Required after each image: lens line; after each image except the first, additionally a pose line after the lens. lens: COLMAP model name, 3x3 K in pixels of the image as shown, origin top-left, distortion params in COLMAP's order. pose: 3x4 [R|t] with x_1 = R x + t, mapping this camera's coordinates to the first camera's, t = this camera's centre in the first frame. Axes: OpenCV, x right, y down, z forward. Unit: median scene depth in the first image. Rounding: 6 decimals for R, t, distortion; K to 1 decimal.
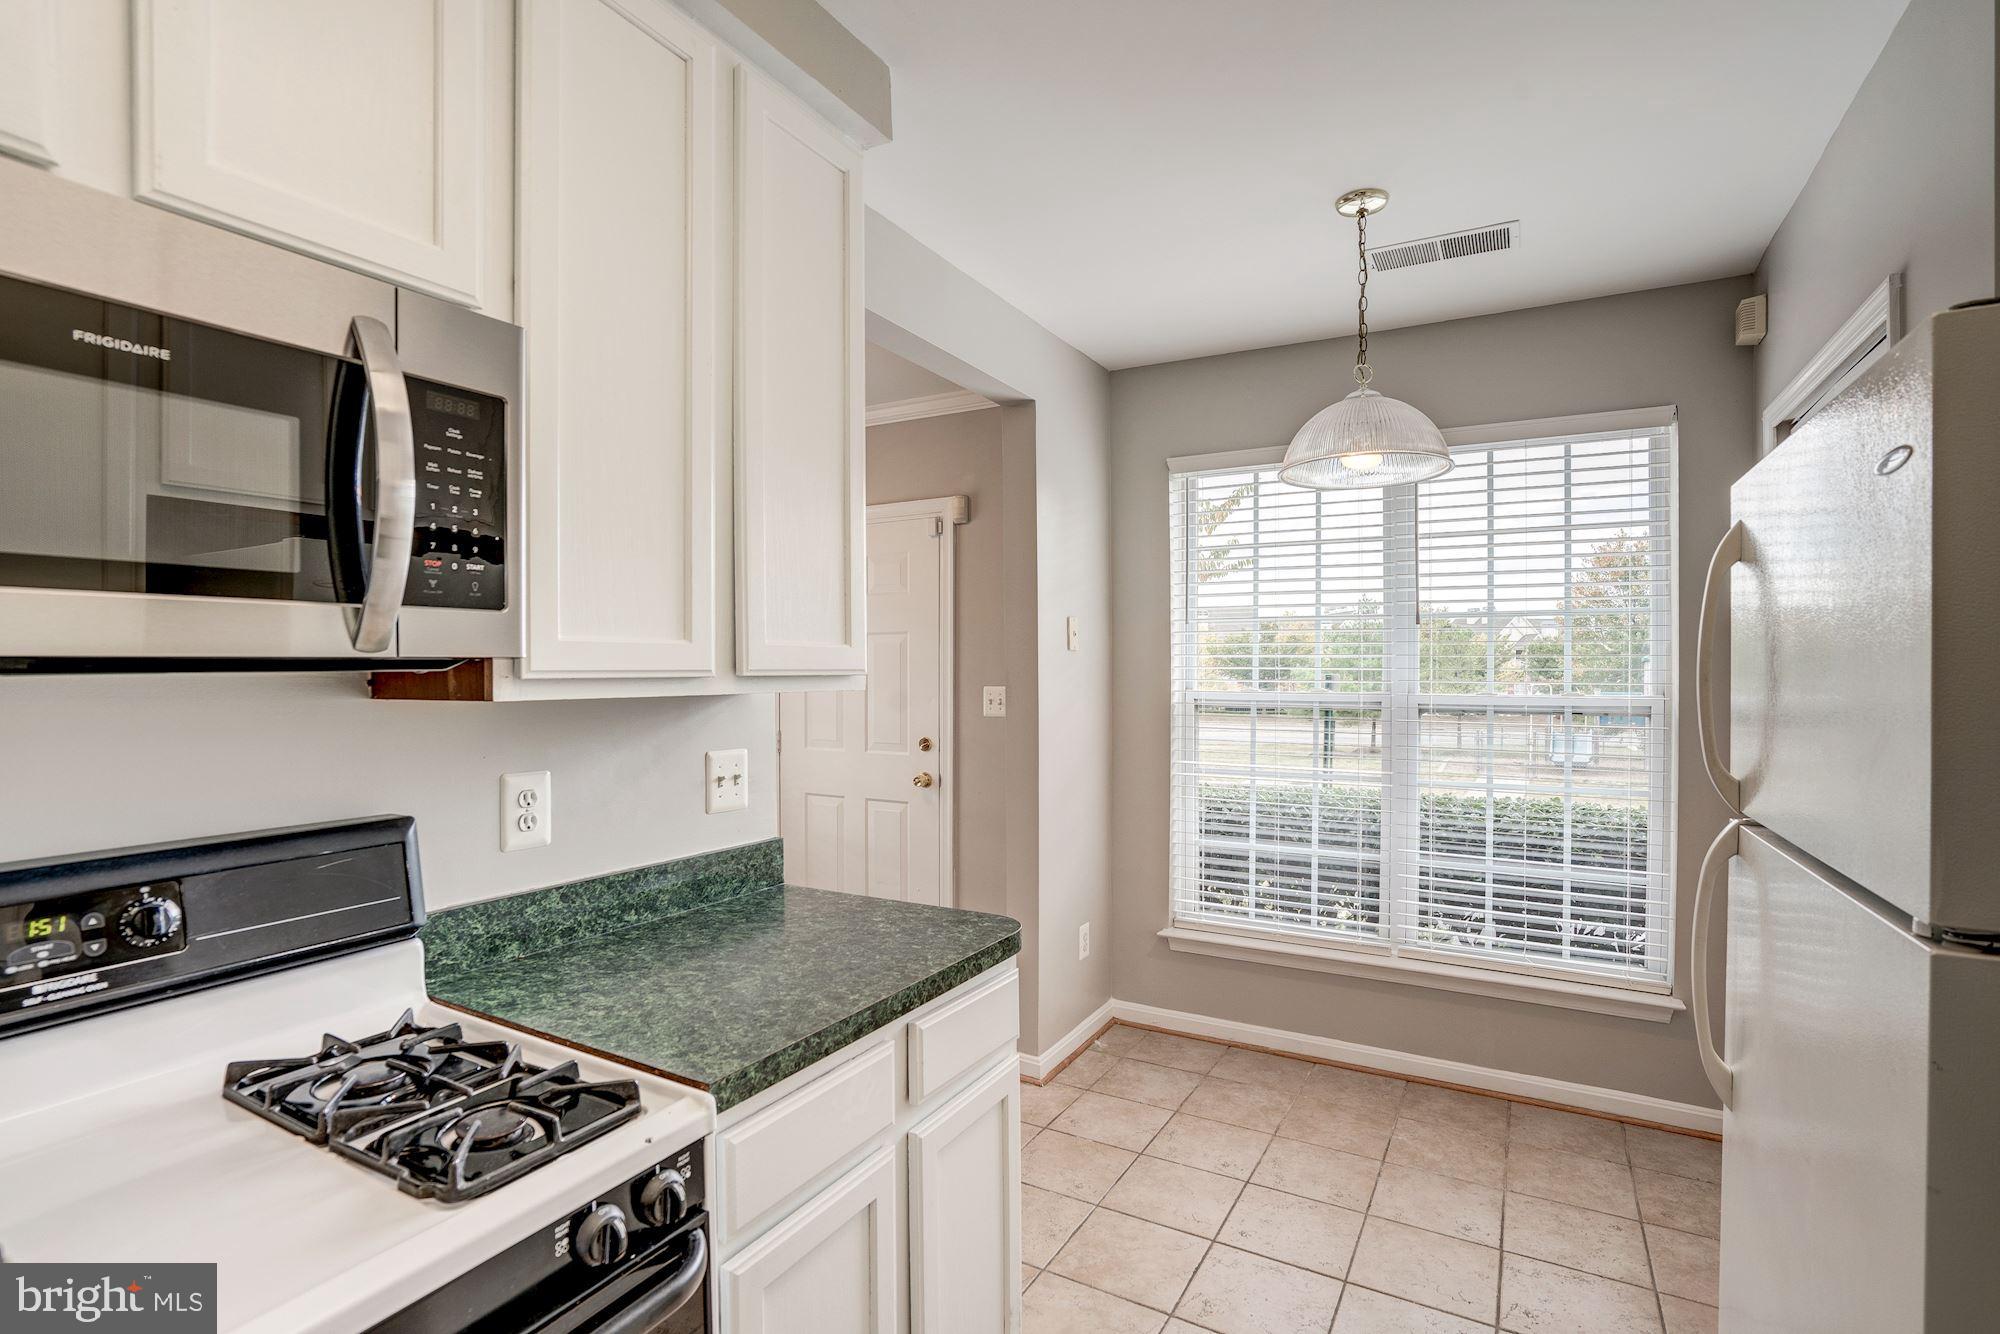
lens RADIAL K [[947.5, 0, 976.1], [0, 947.5, 644.6], [0, 0, 1]] dist [-0.048429, 0.019666]
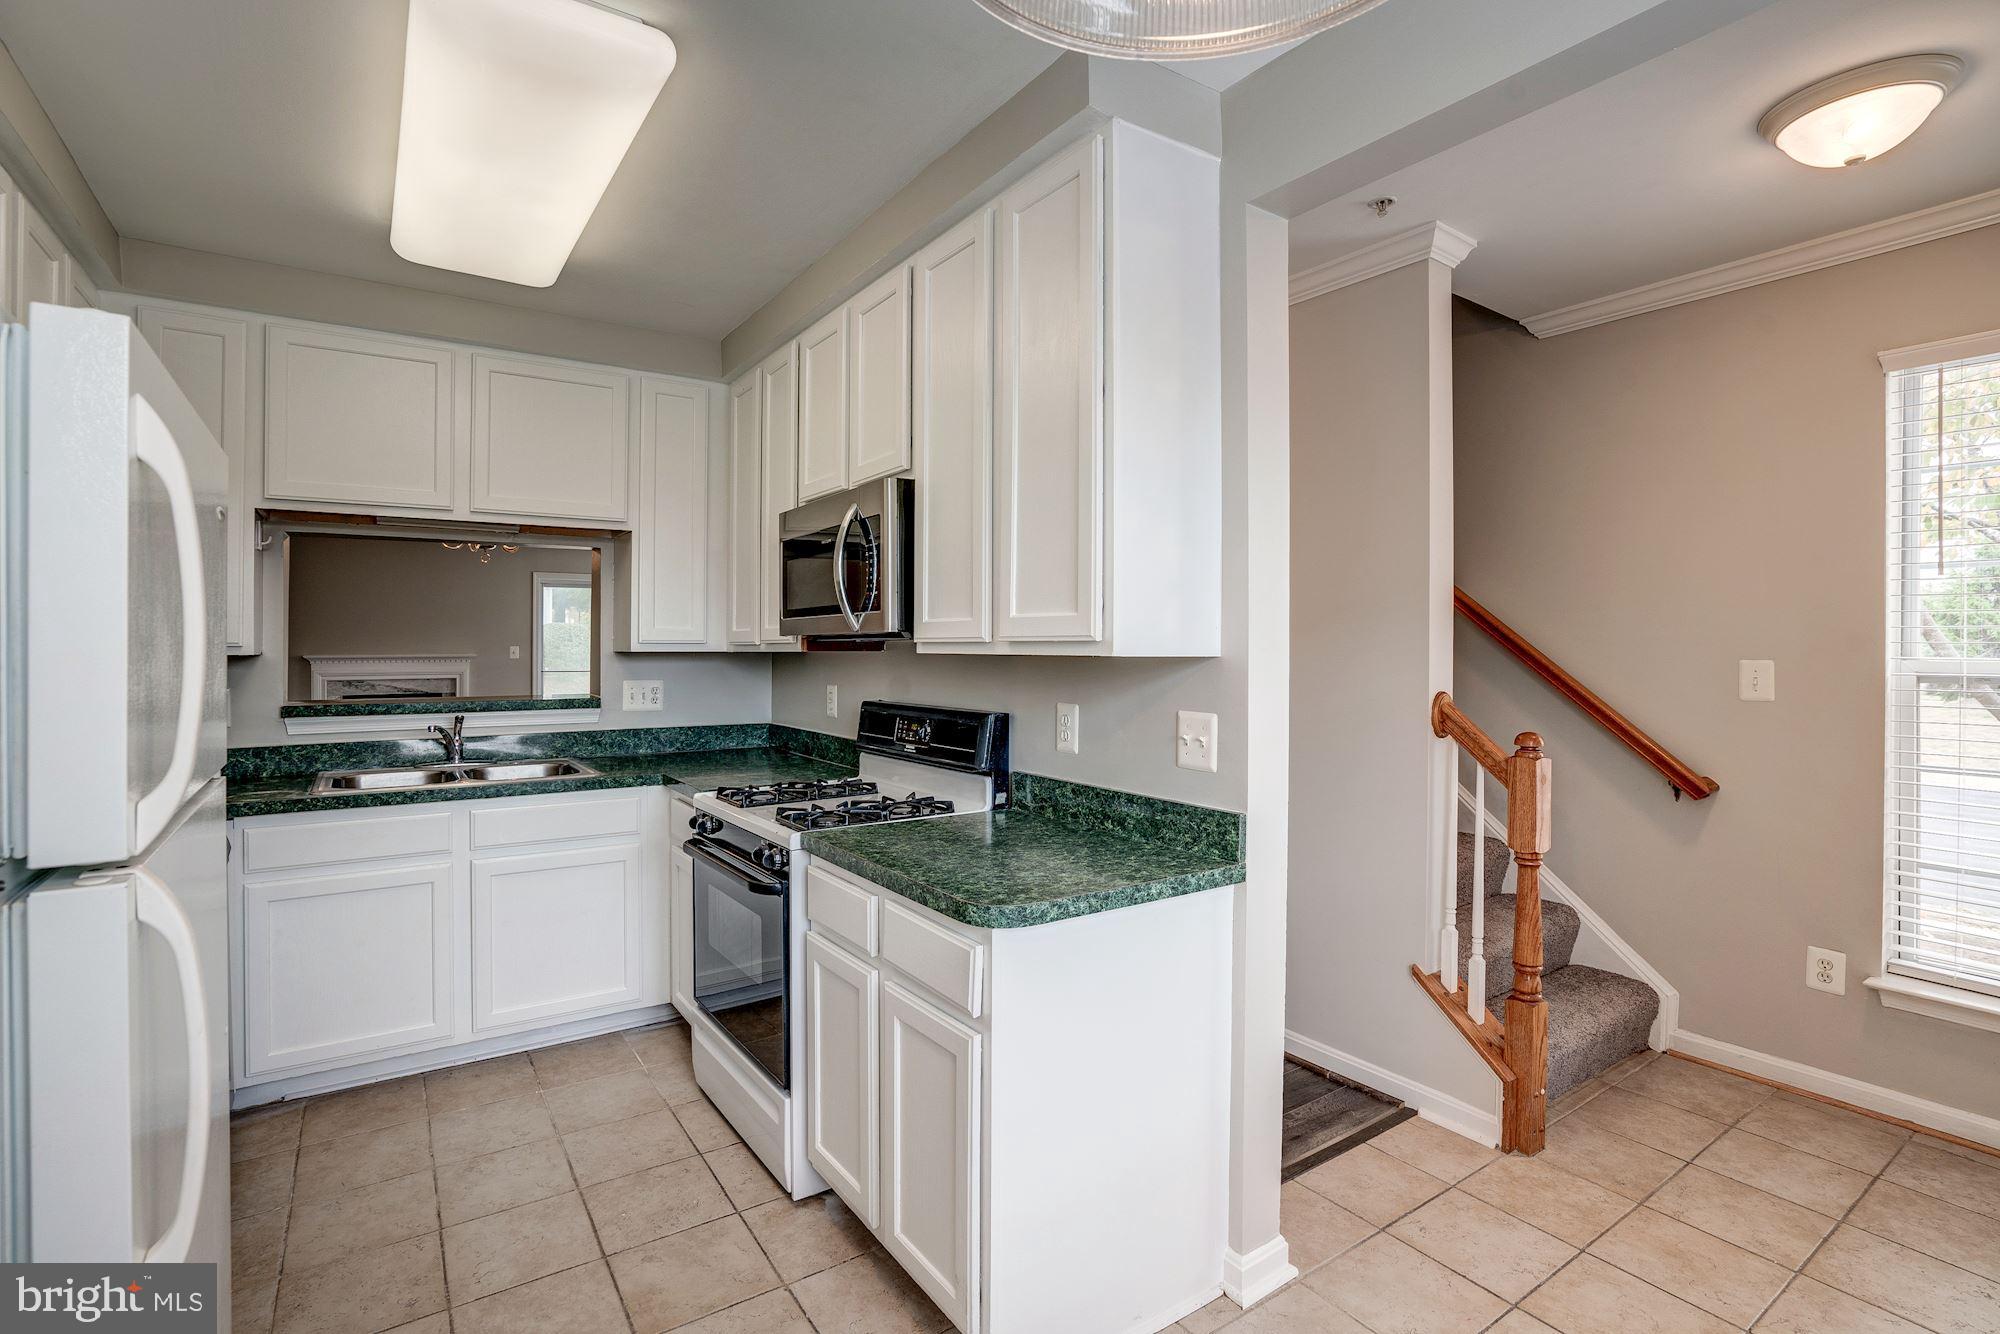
lens RADIAL K [[947.5, 0, 1009.7], [0, 947.5, 632.2], [0, 0, 1]] dist [-0.048429, 0.019666]
pose [[-0.426029, -0.011250, -0.904639, 0.628868], [0.025362, 0.999381, -0.024372, 0.033685], [0.904354, -0.033326, -0.425480, 1.012587]]
